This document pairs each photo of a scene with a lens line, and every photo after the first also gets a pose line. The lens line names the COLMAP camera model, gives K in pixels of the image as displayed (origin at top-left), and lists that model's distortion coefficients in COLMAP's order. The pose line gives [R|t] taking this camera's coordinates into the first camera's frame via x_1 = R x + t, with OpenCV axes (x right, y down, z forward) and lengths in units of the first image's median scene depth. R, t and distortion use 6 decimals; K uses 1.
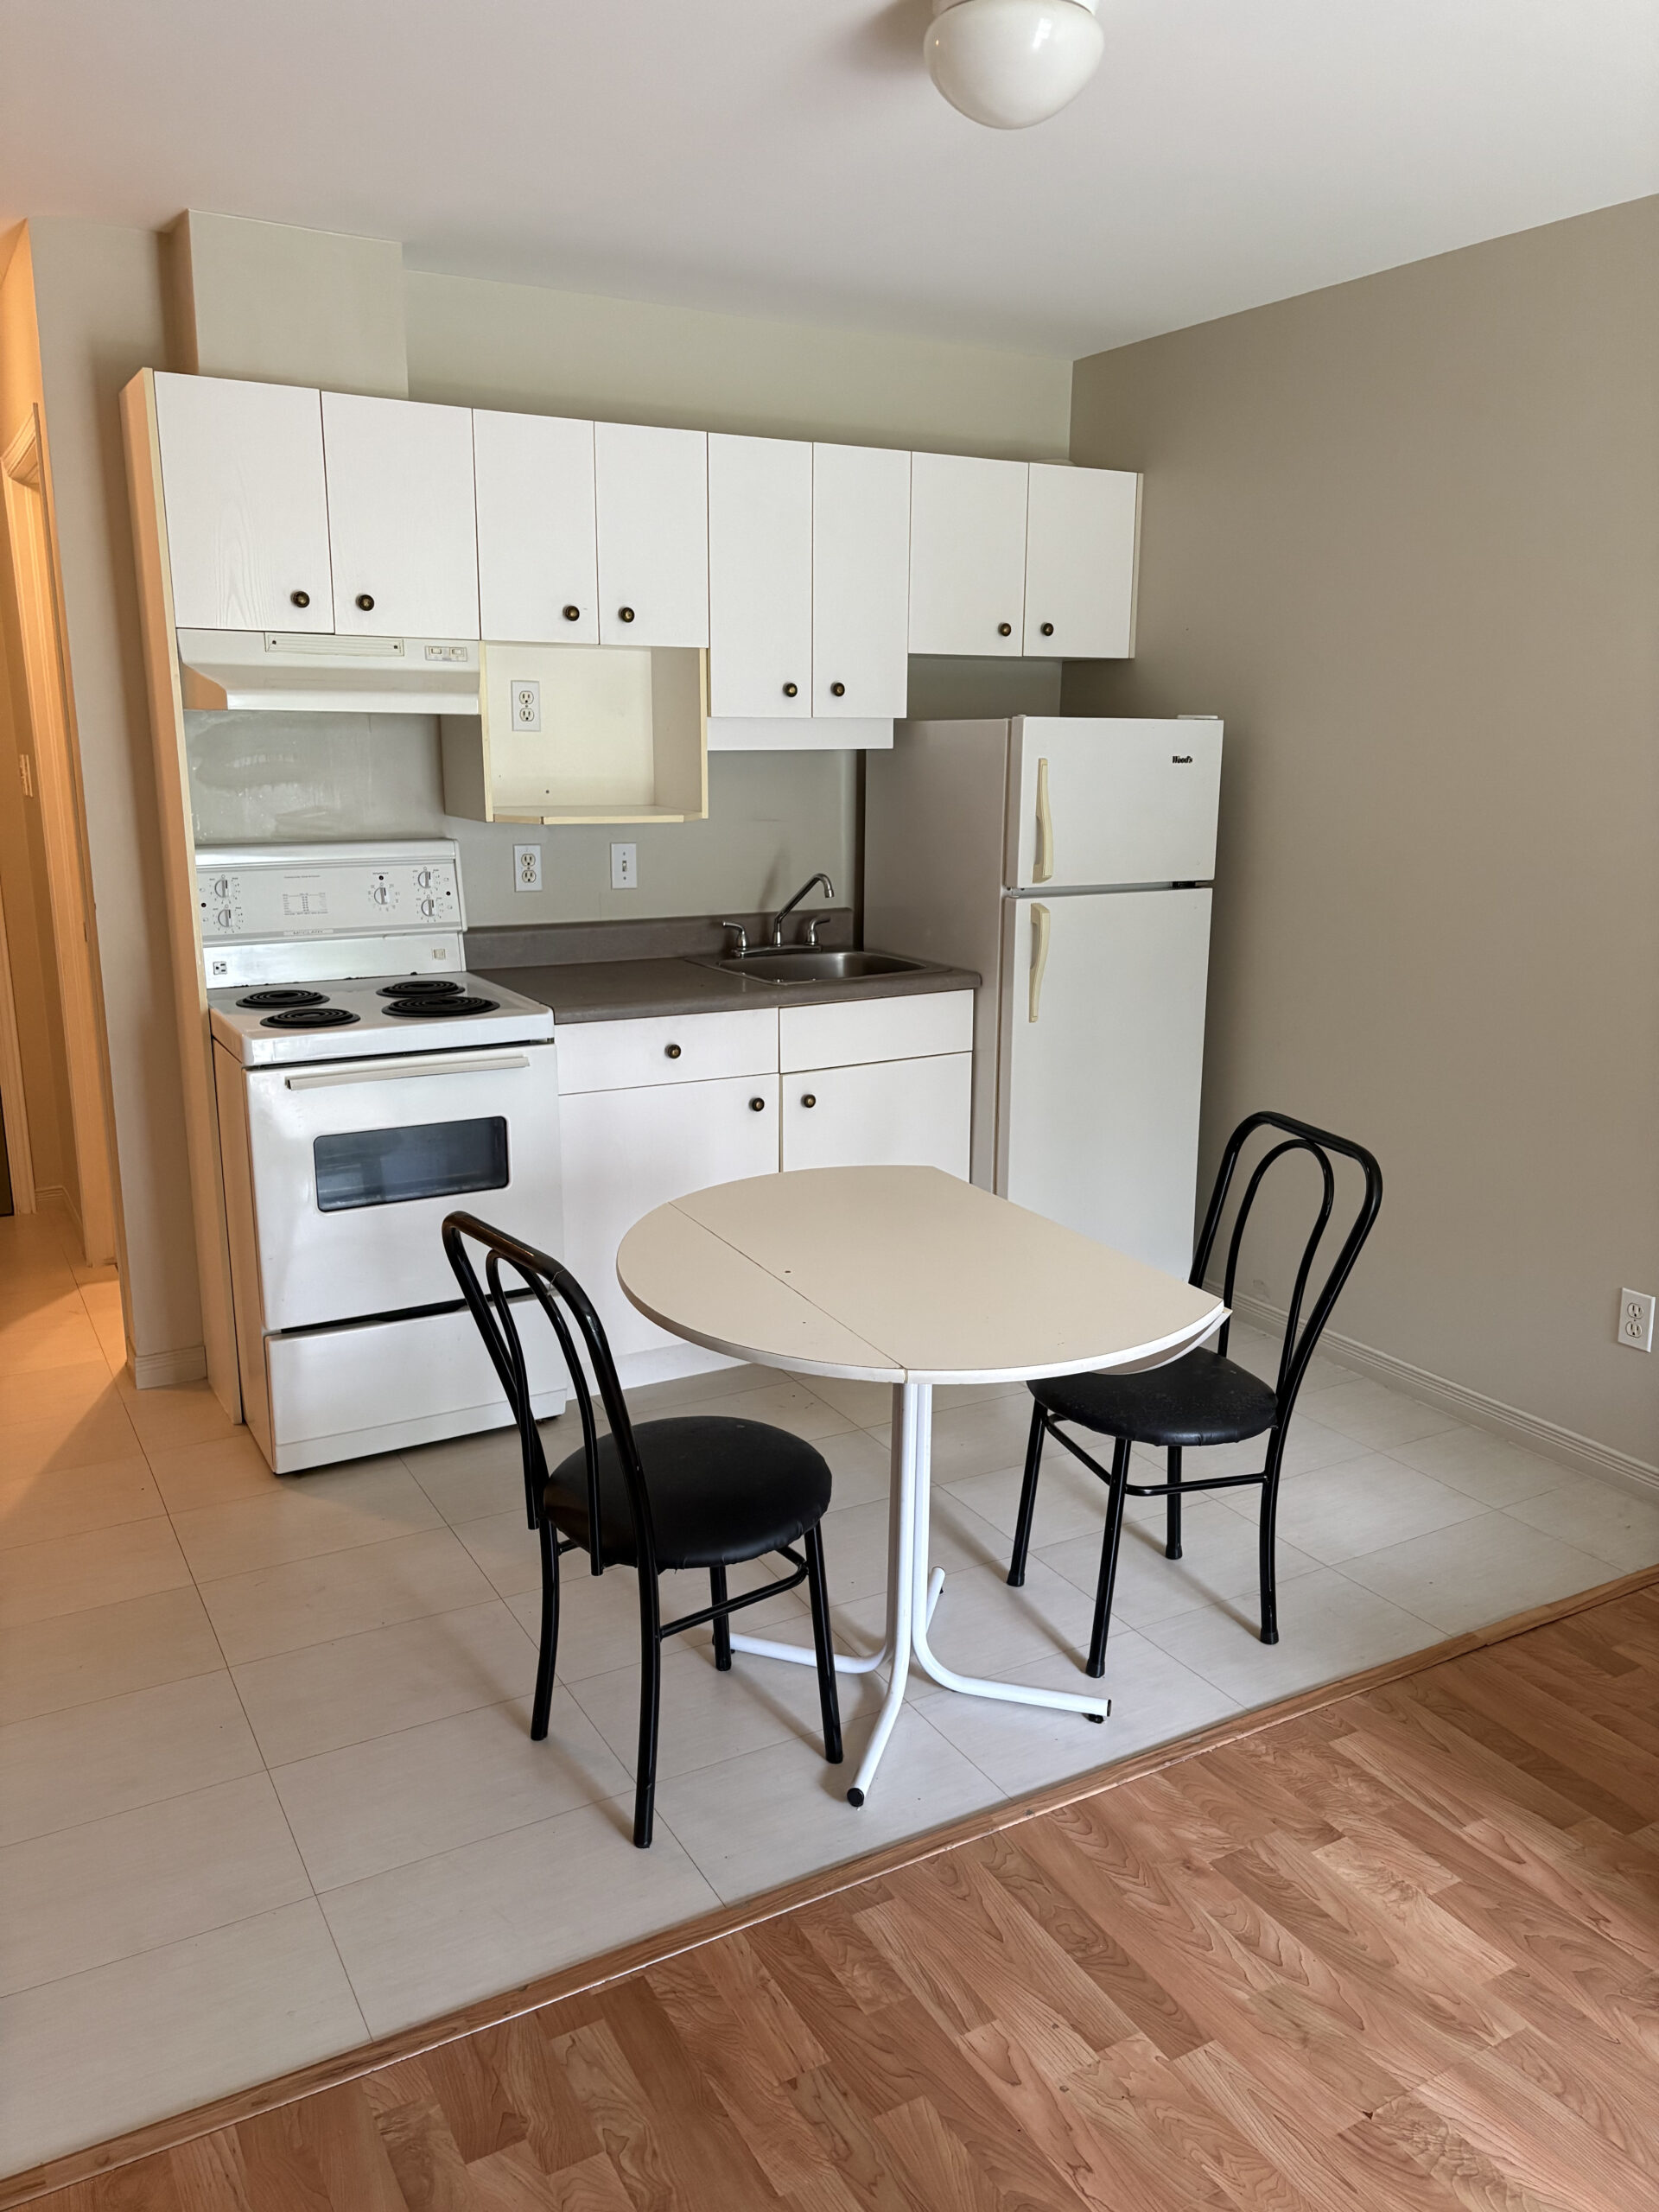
lens RADIAL K [[1644.6, 0, 803.6], [0, 1644.6, 1088.0], [0, 0, 1]] dist [0.065641, -0.063187]
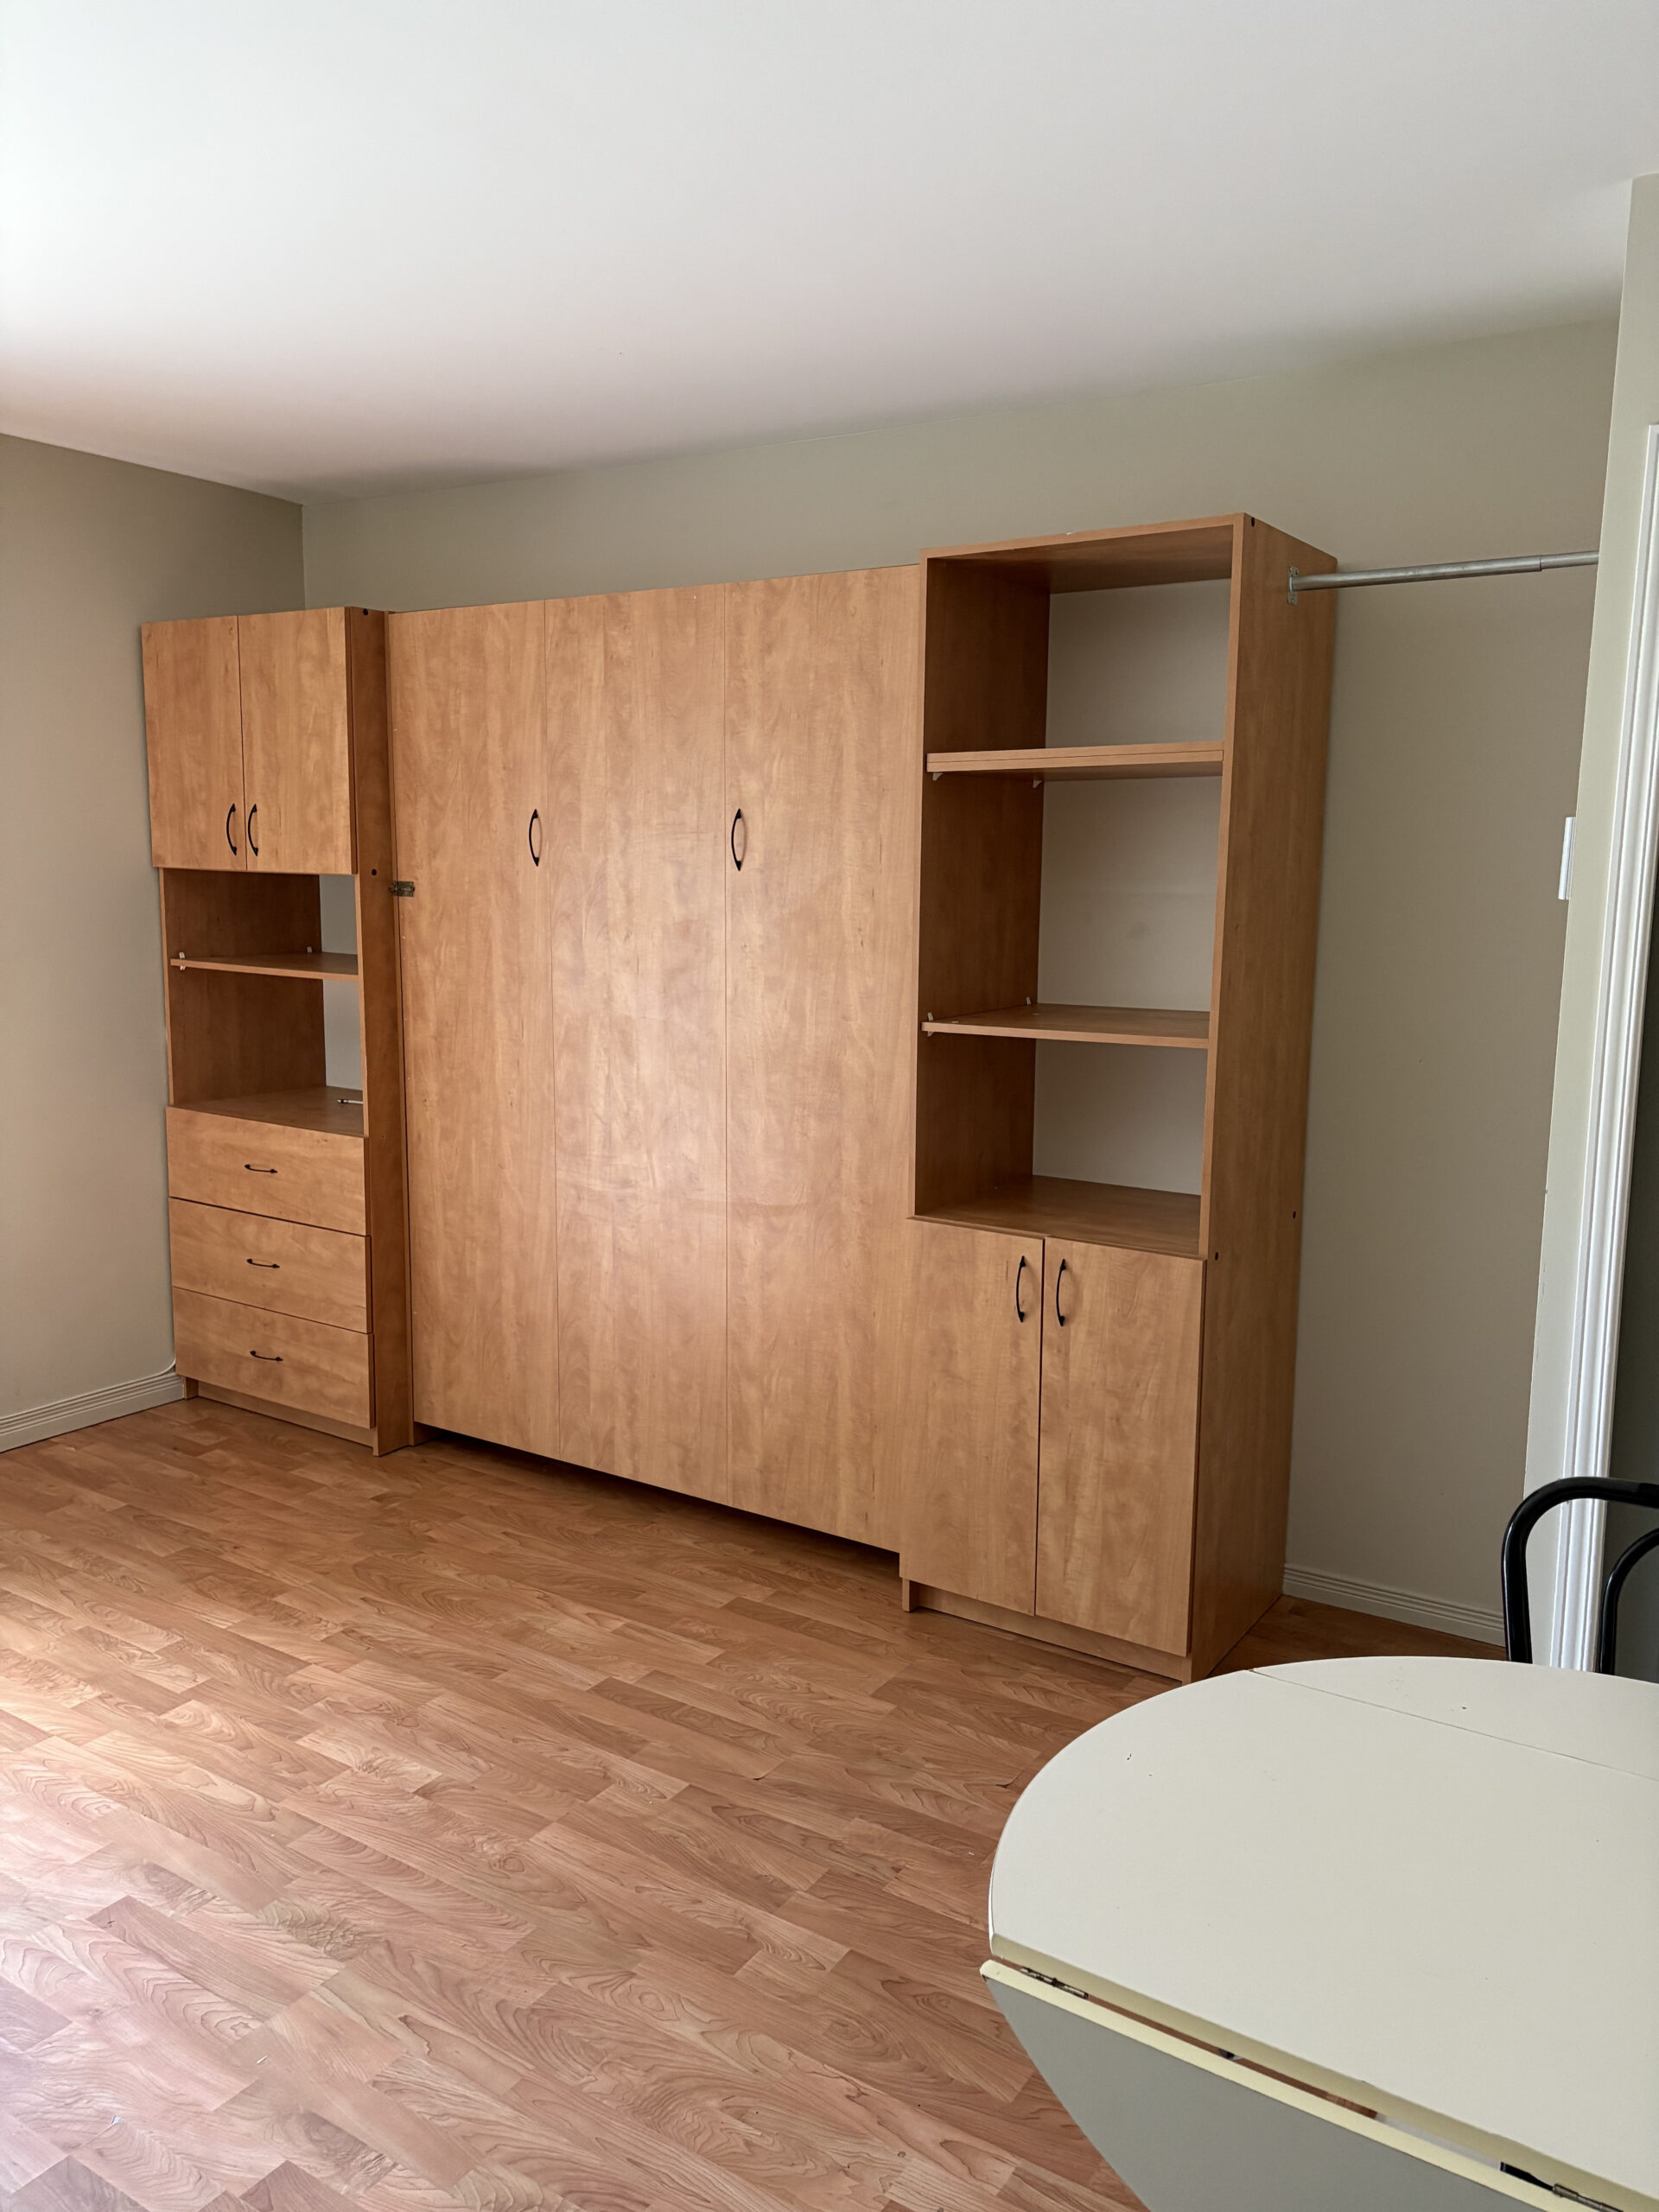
lens RADIAL K [[1595.1, 0, 782.5], [0, 1595.1, 1106.9], [0, 0, 1]] dist [0.063760, -0.069037]
pose [[-0.886158, 0.049088, -0.460775, 0.342258], [-0.121108, 0.935276, 0.332552, -0.169891], [0.447277, 0.350498, -0.822858, 0.826448]]
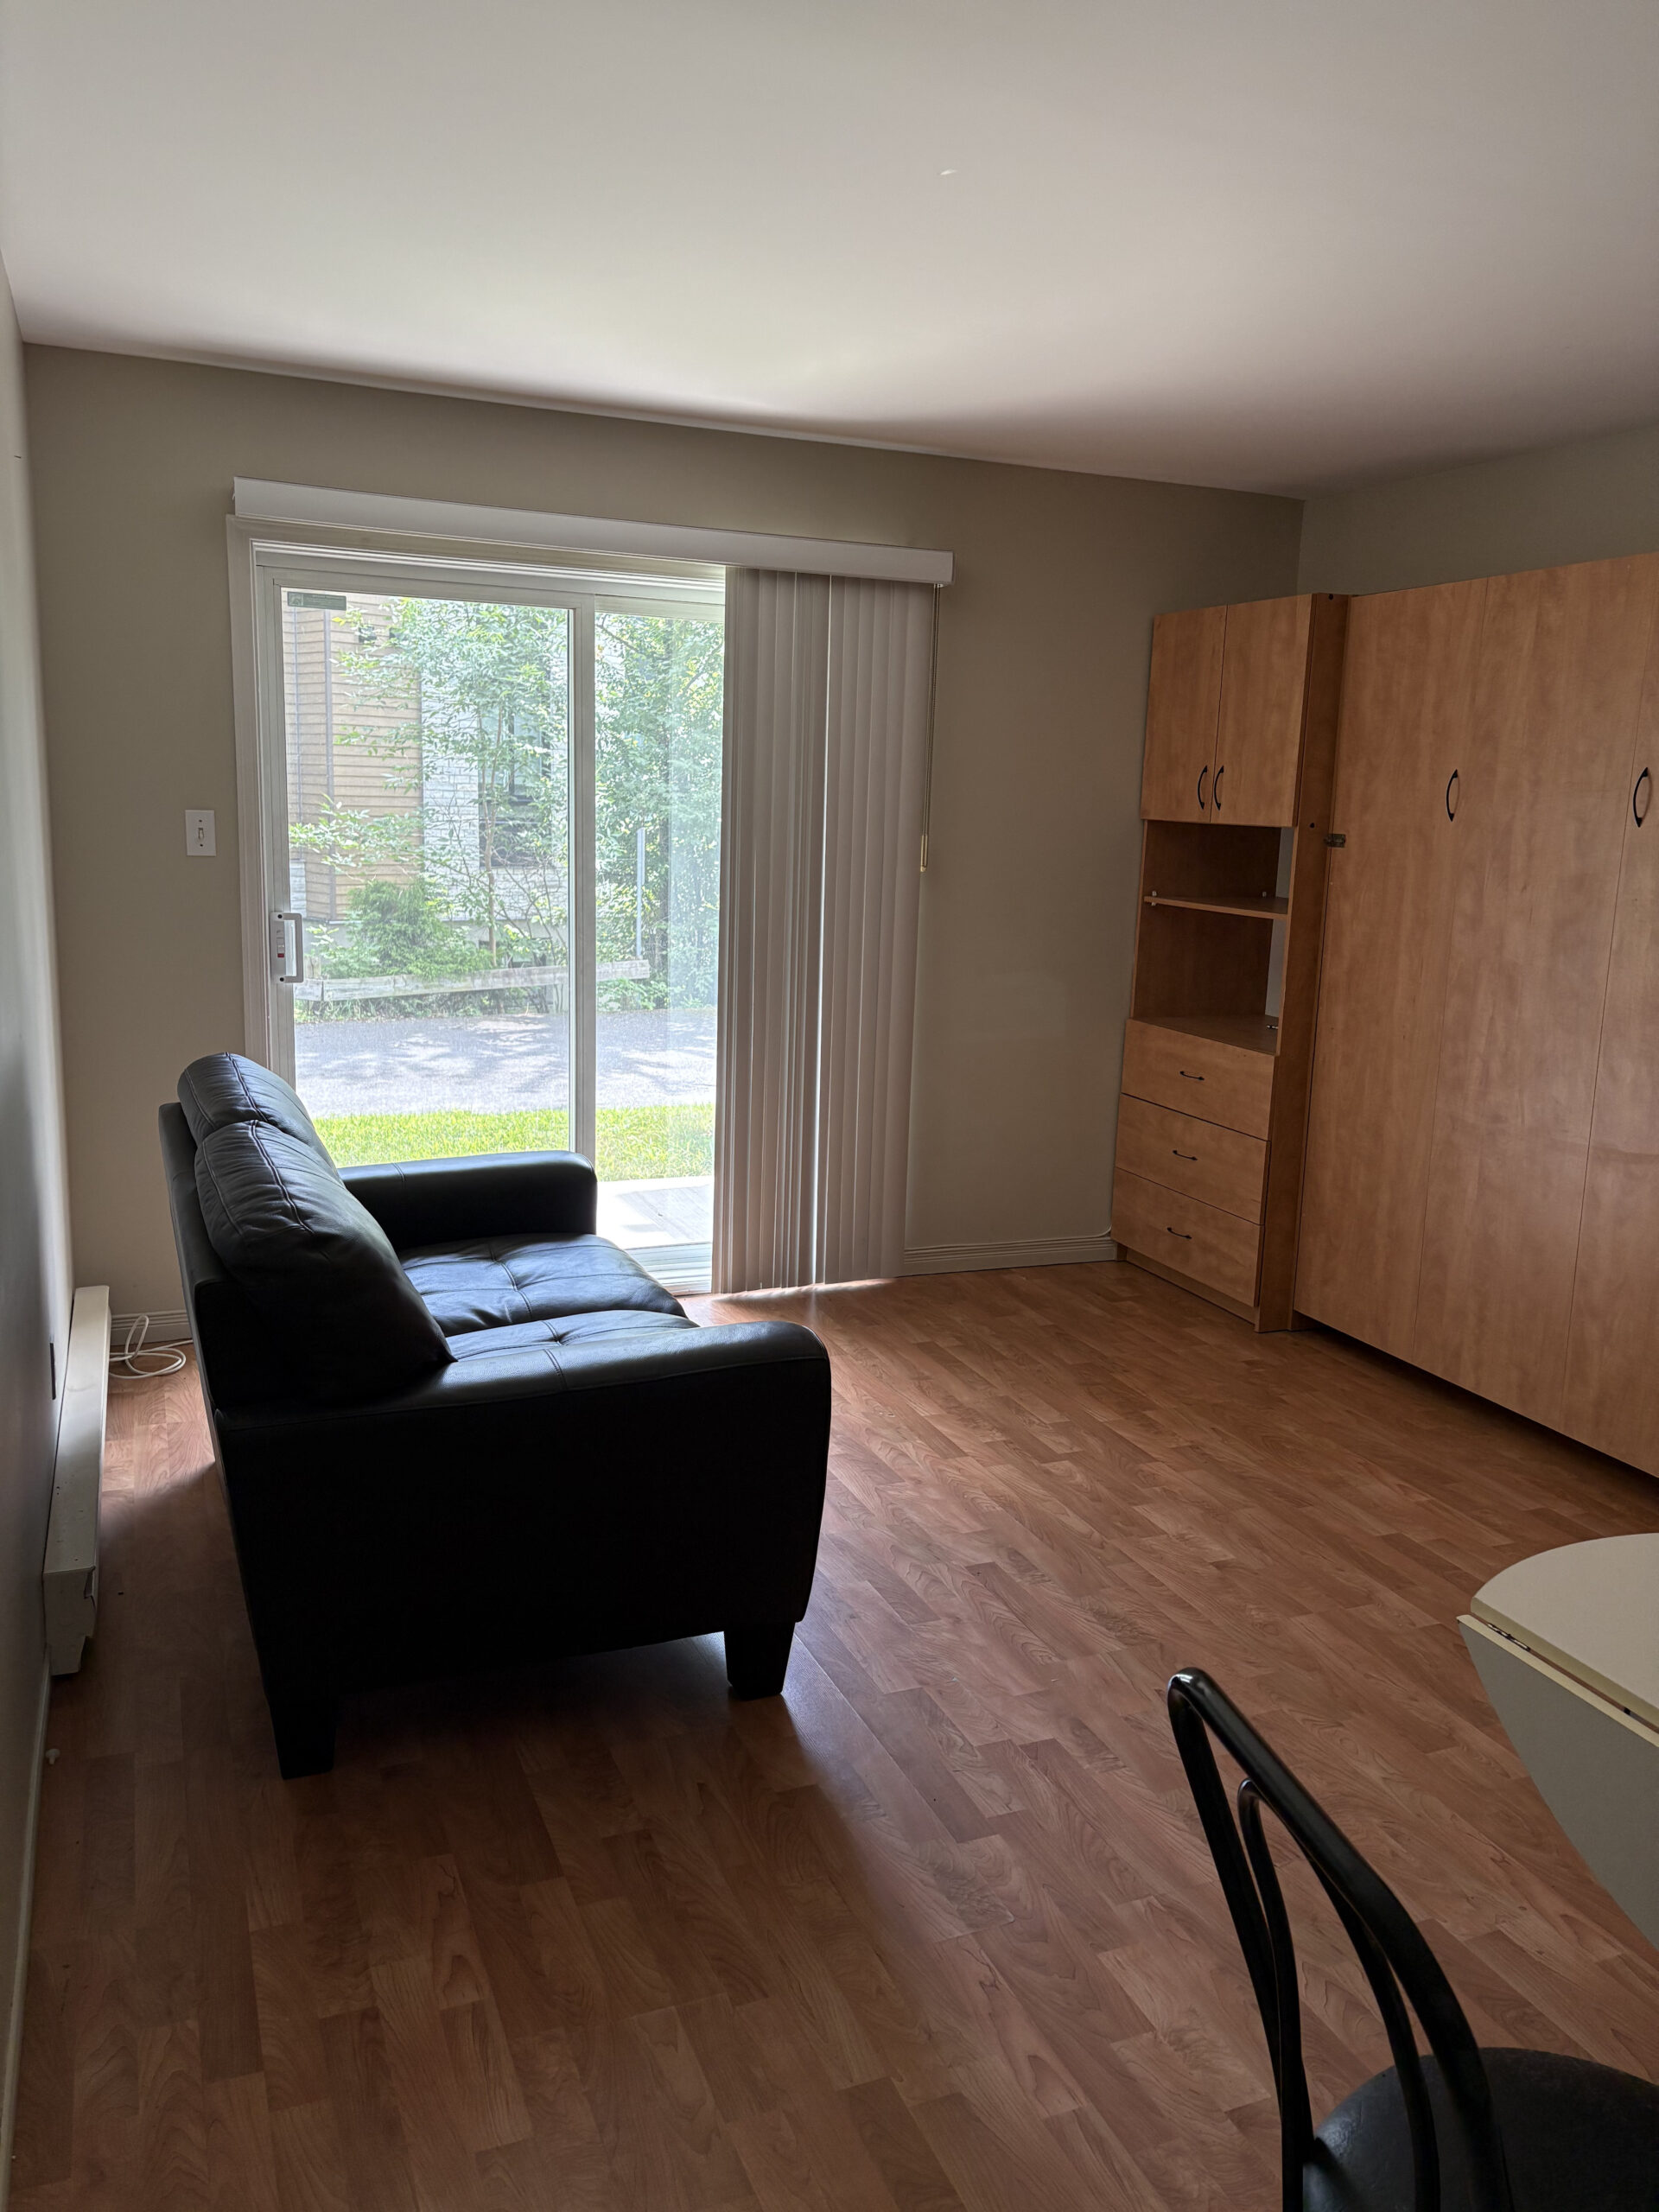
lens RADIAL K [[1560.8, 0, 829.5], [0, 1560.8, 1106.0], [0, 0, 1]] dist [-0.039166, 0.000642]
pose [[-0.992213, -0.055686, 0.111408, 0.299574], [-0.006607, 0.916759, 0.399387, -0.202766], [-0.124375, 0.395541, -0.909988, 0.982969]]
